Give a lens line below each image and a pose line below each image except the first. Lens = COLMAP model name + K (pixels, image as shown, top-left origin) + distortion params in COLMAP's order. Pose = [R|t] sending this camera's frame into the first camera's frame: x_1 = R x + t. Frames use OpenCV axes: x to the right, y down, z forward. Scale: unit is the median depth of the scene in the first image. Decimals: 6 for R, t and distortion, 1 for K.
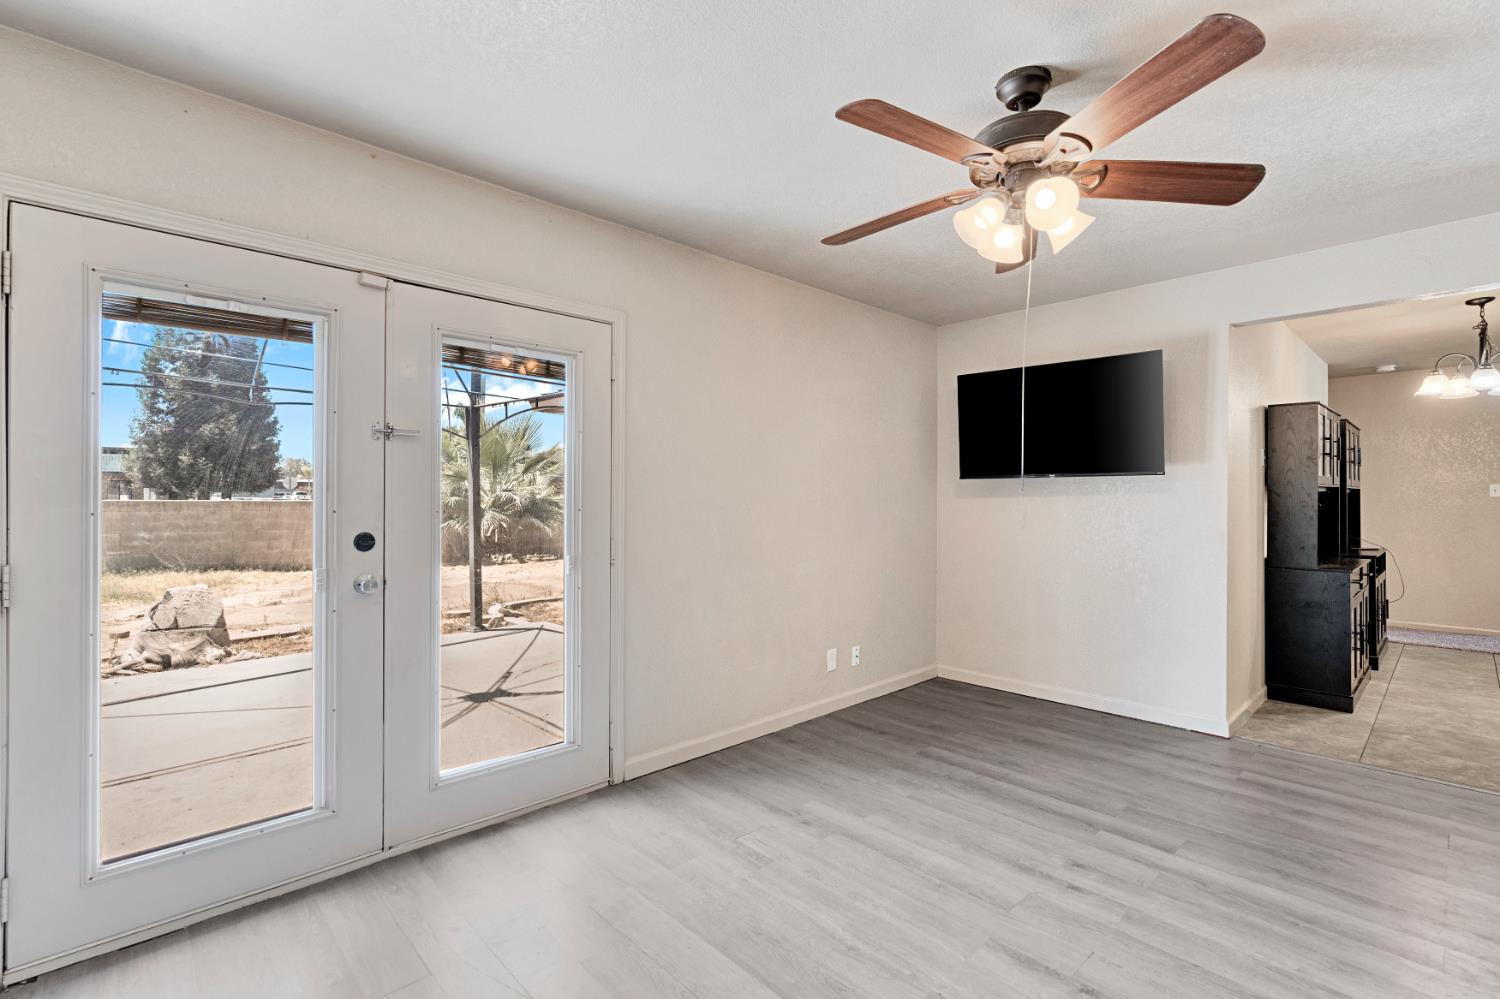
lens RADIAL K [[685.3, 0, 748.8], [0, 685.3, 495.7], [0, 0, 1]] dist [-0.003178, -0.000130]
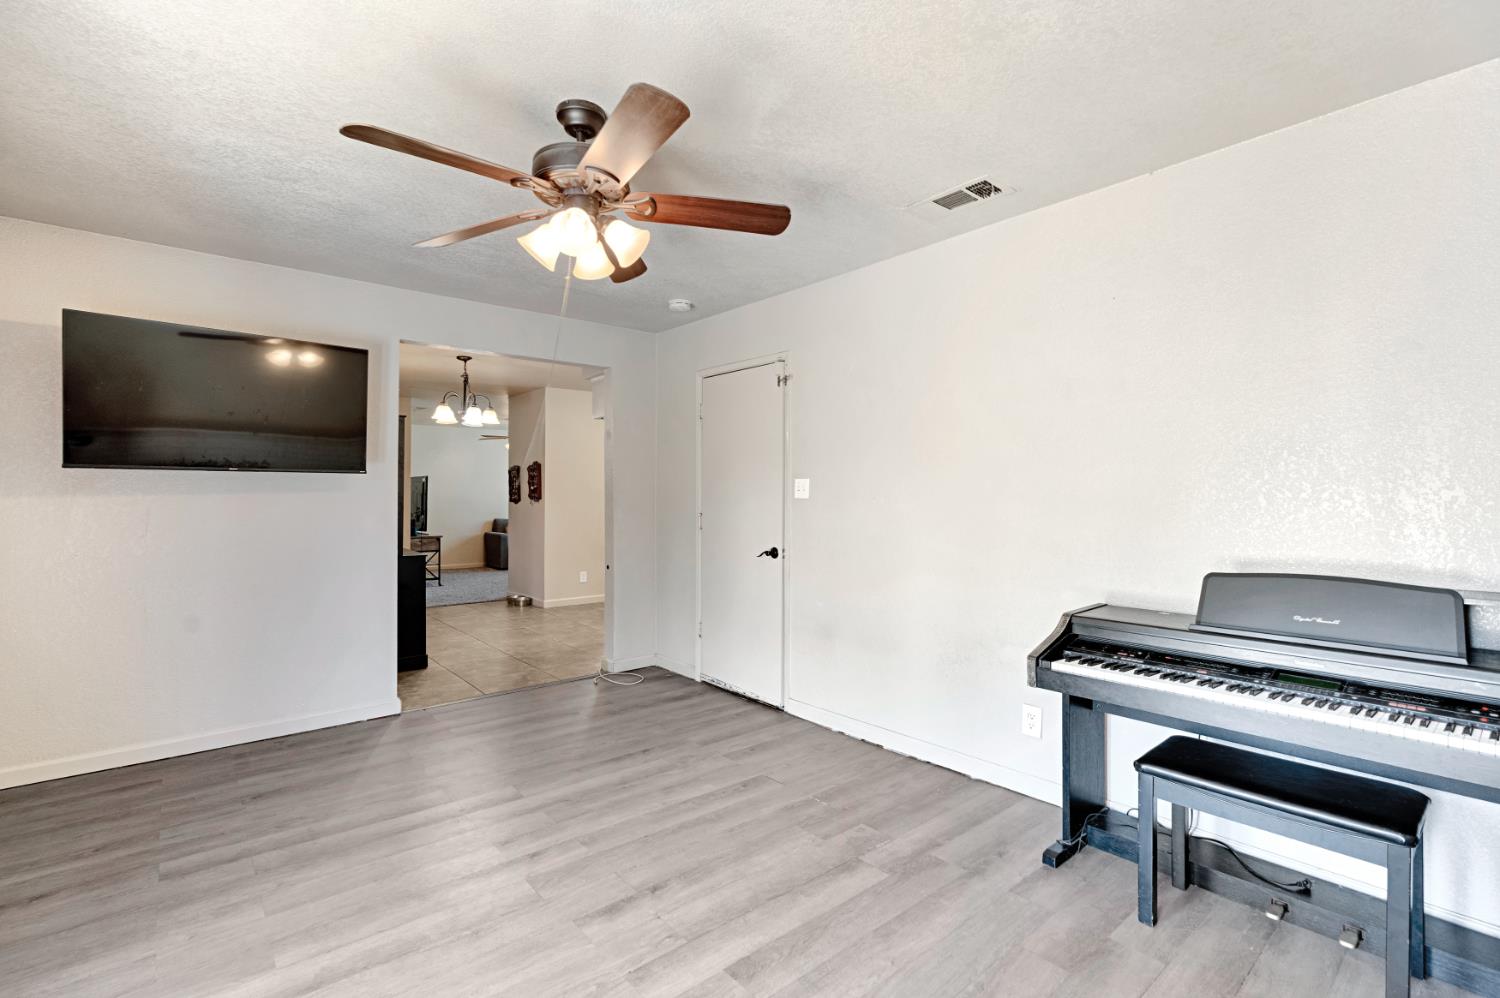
lens RADIAL K [[682.2, 0, 750.0], [0, 682.2, 499.0], [0, 0, 1]] dist [0.002667, 0.000781]
pose [[0.055151, -0.004892, 0.998466, -0.370030], [-0.004407, 0.999977, 0.005143, -0.000962], [-0.998468, -0.004684, 0.055128, 0.375301]]
